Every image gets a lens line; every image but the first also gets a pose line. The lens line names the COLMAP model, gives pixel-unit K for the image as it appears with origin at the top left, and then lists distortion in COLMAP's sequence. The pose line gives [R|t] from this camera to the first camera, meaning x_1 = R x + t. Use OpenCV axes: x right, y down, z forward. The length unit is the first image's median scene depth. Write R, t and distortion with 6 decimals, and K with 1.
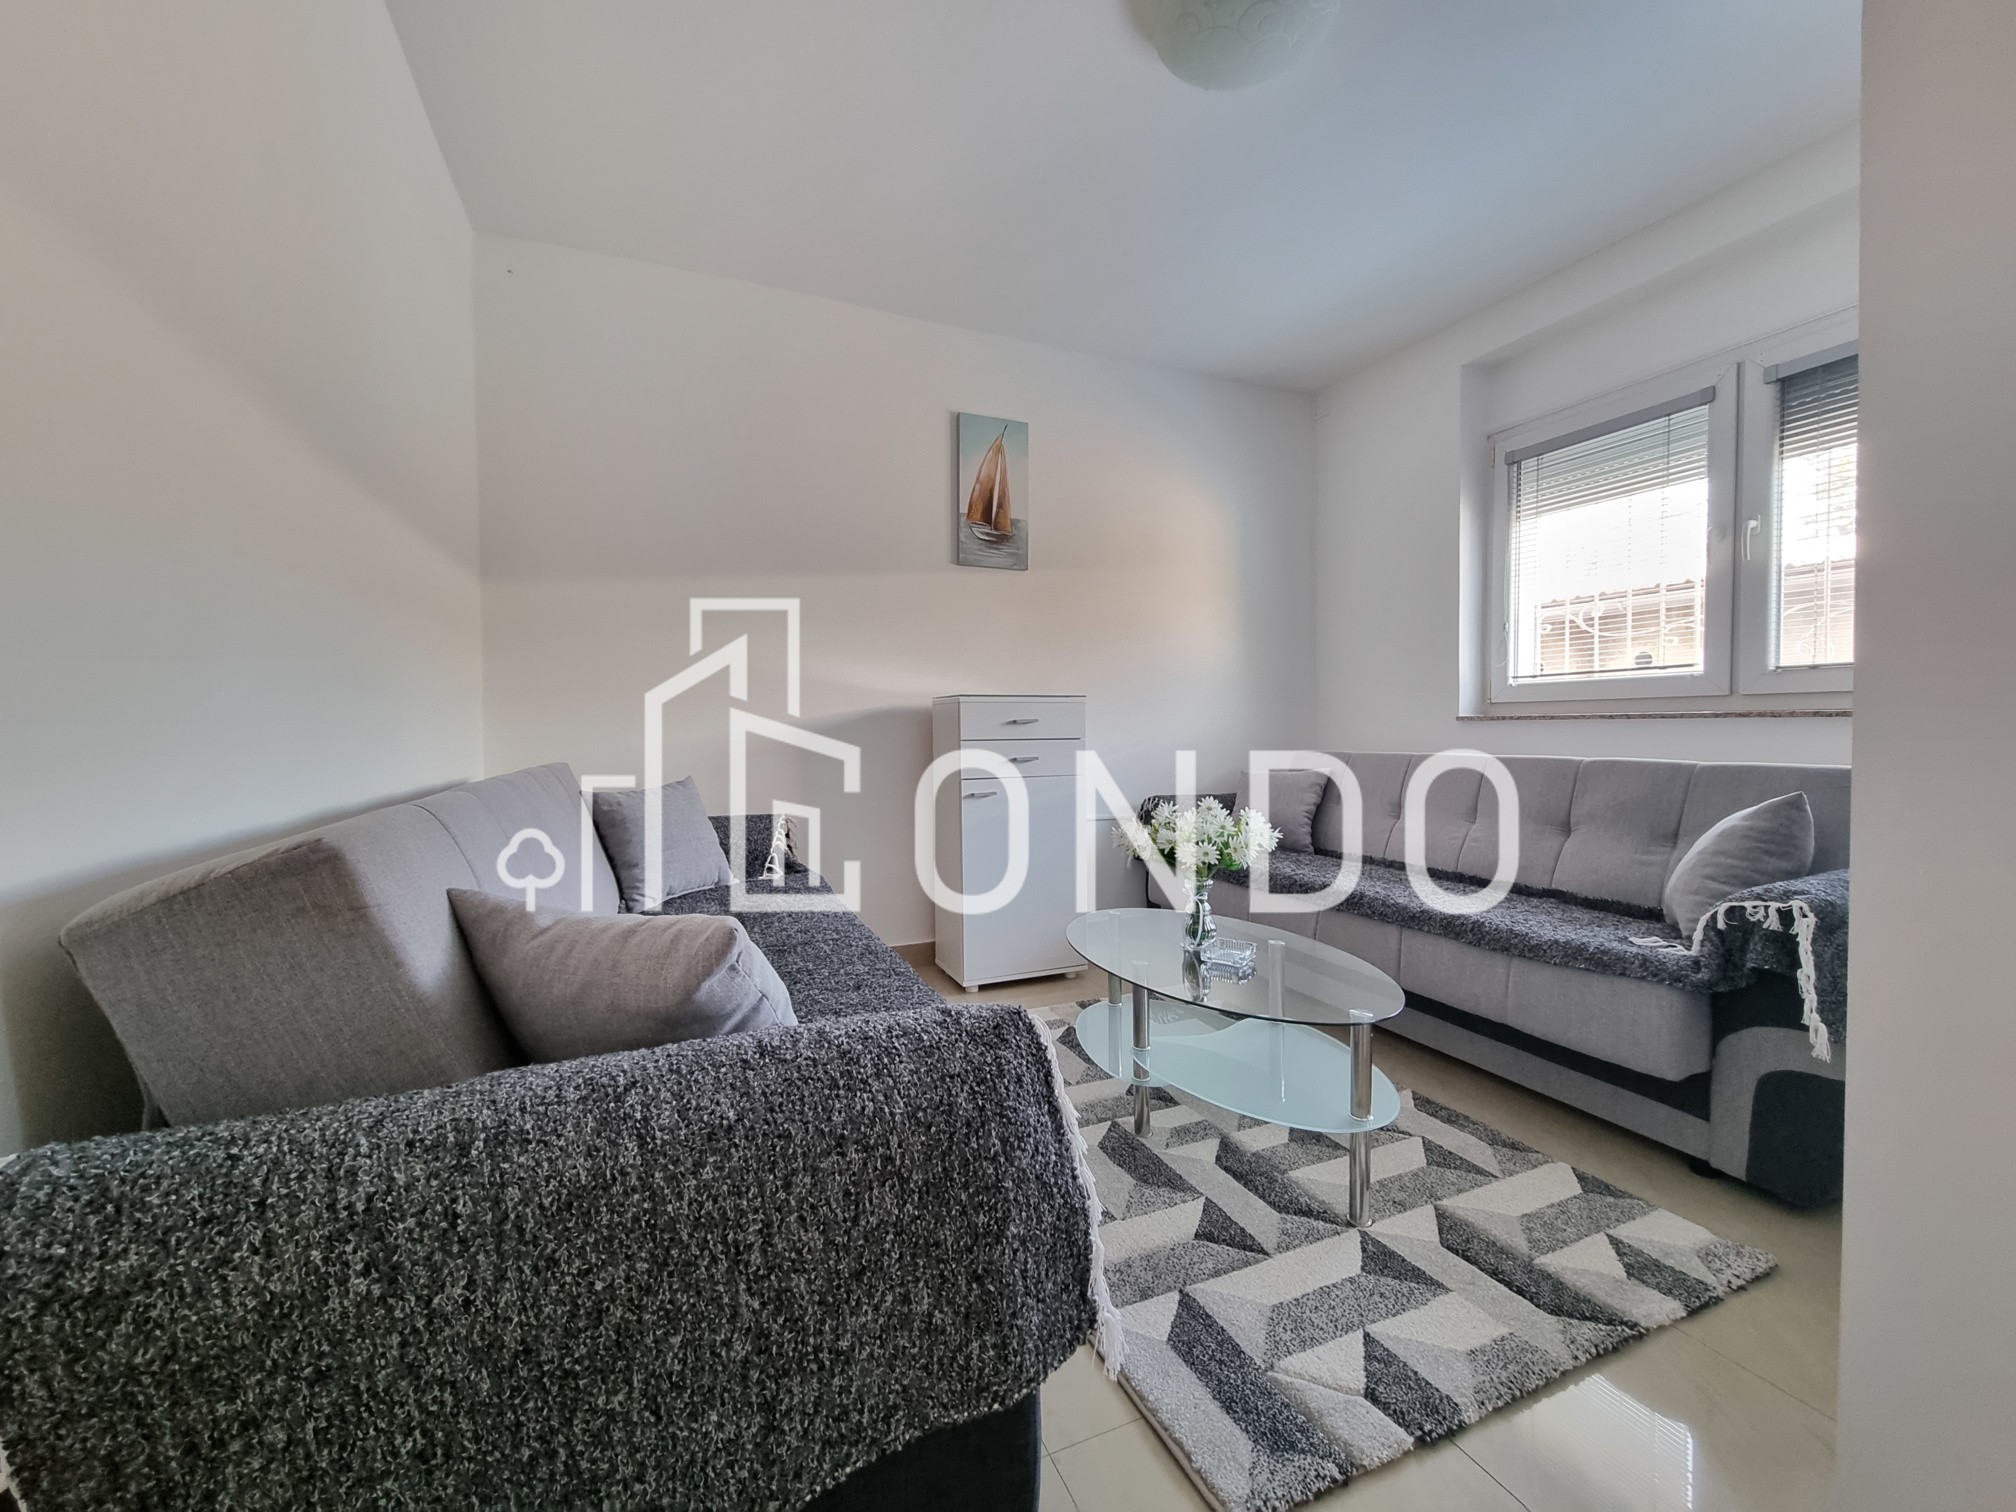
lens RADIAL K [[832.5, 0, 1012.3], [0, 832.5, 751.0], [0, 0, 1]] dist [-0.000321, -0.002576]
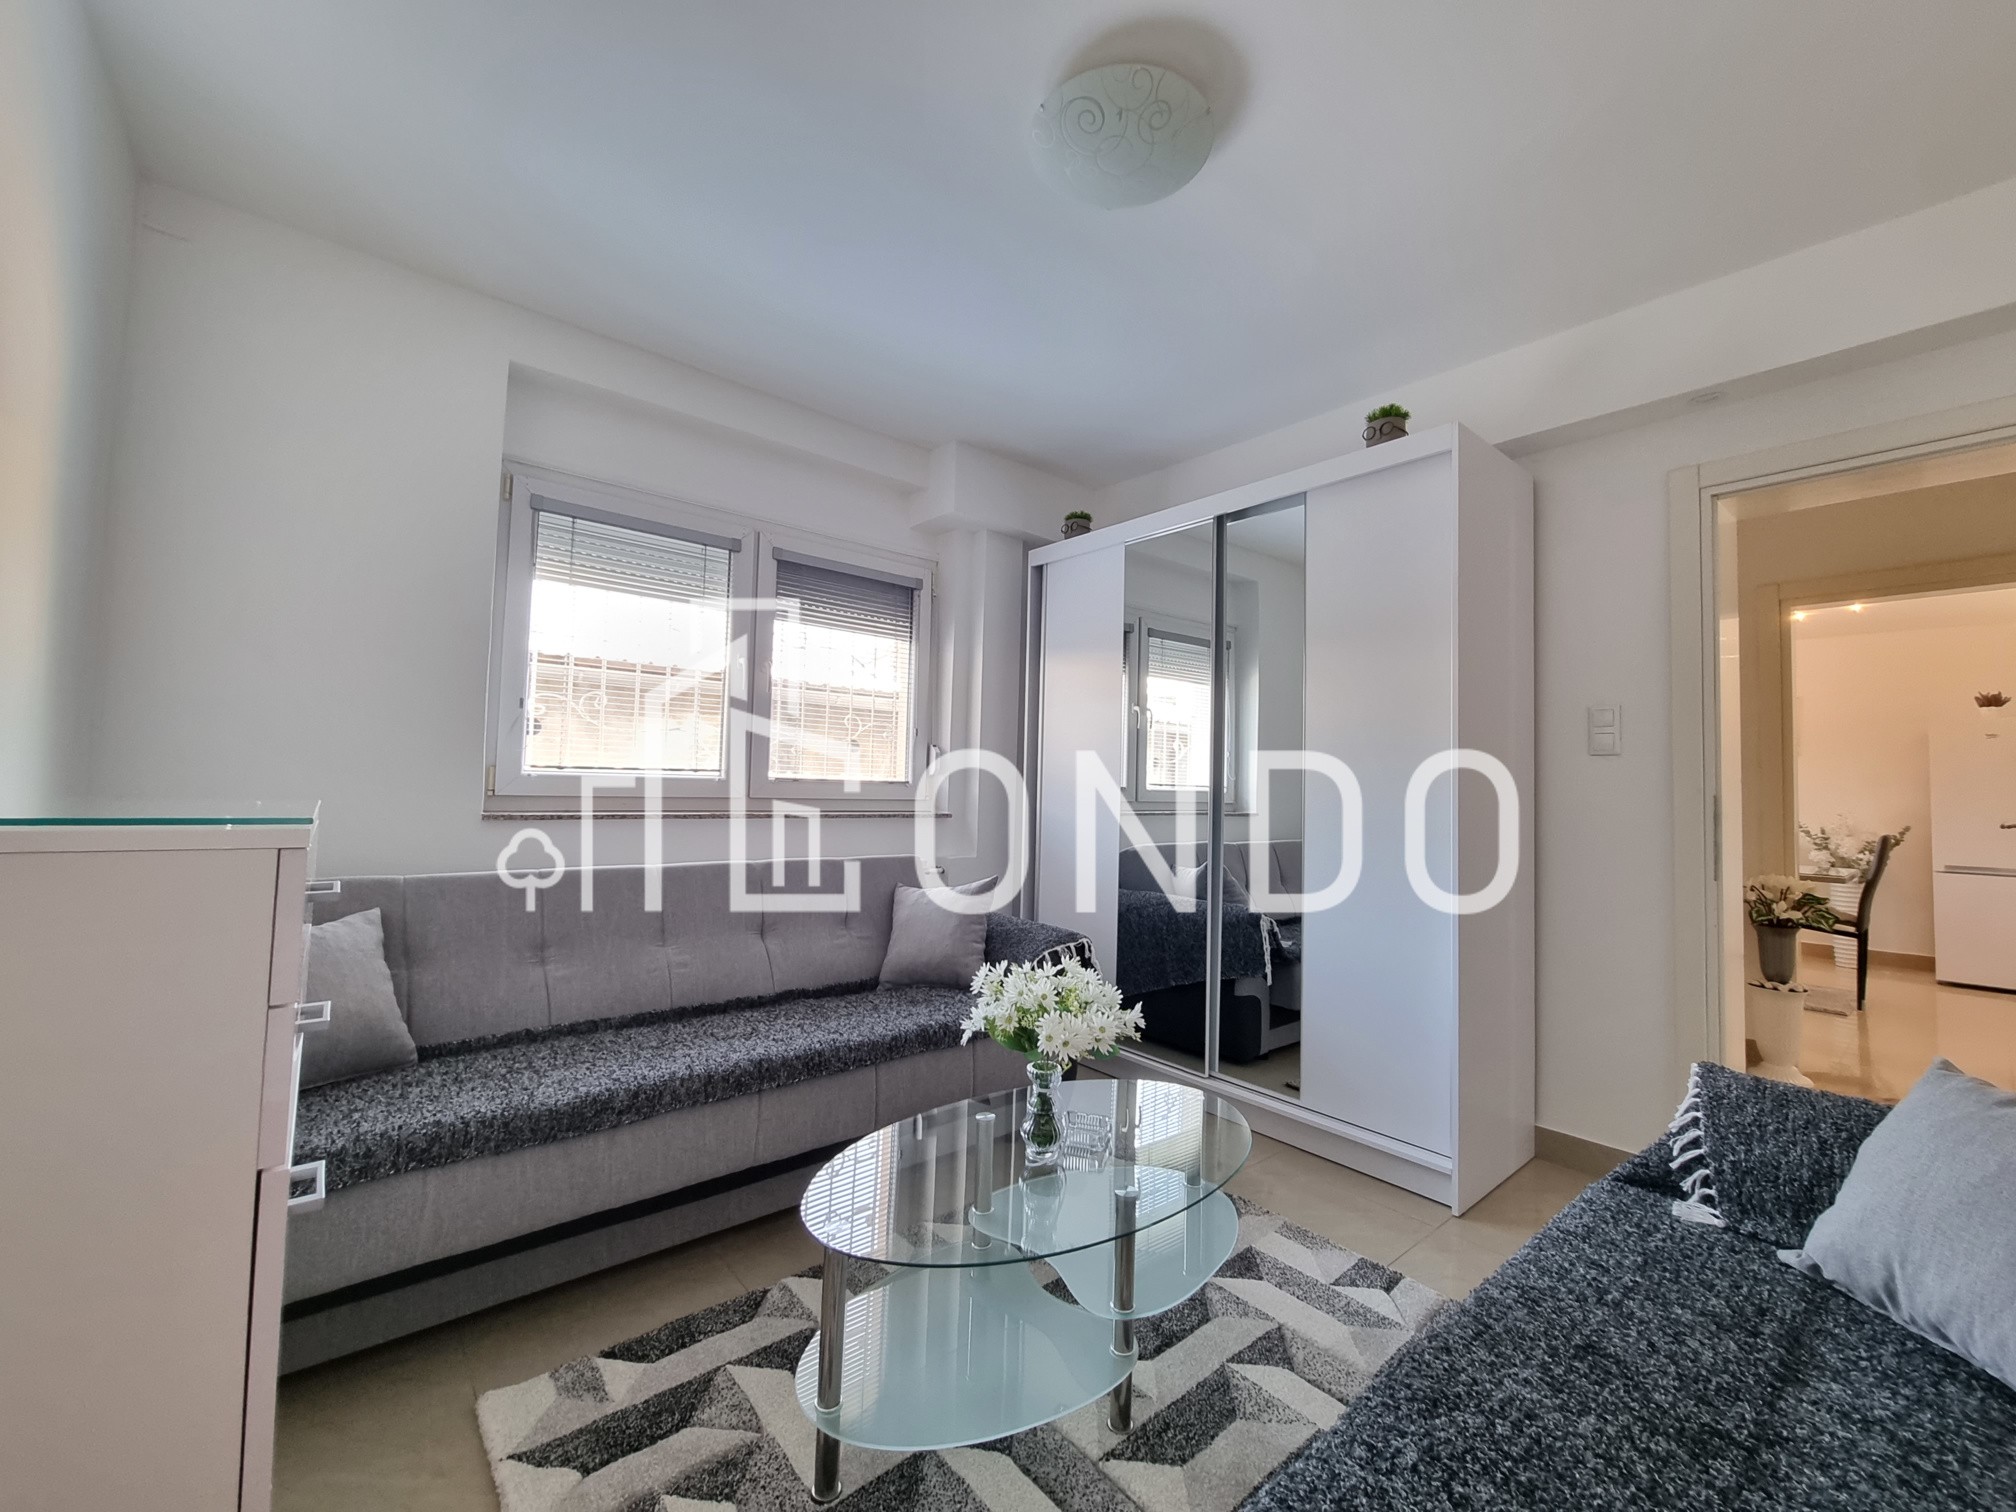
lens RADIAL K [[832.5, 0, 1008.7], [0, 832.5, 746.9], [0, 0, 1]] dist [-0.000321, -0.002576]
pose [[-0.317129, -0.004852, 0.948370, -0.644831], [-0.030694, 0.999516, -0.005150, -0.223838], [-0.947886, -0.030742, -0.317124, 1.533715]]
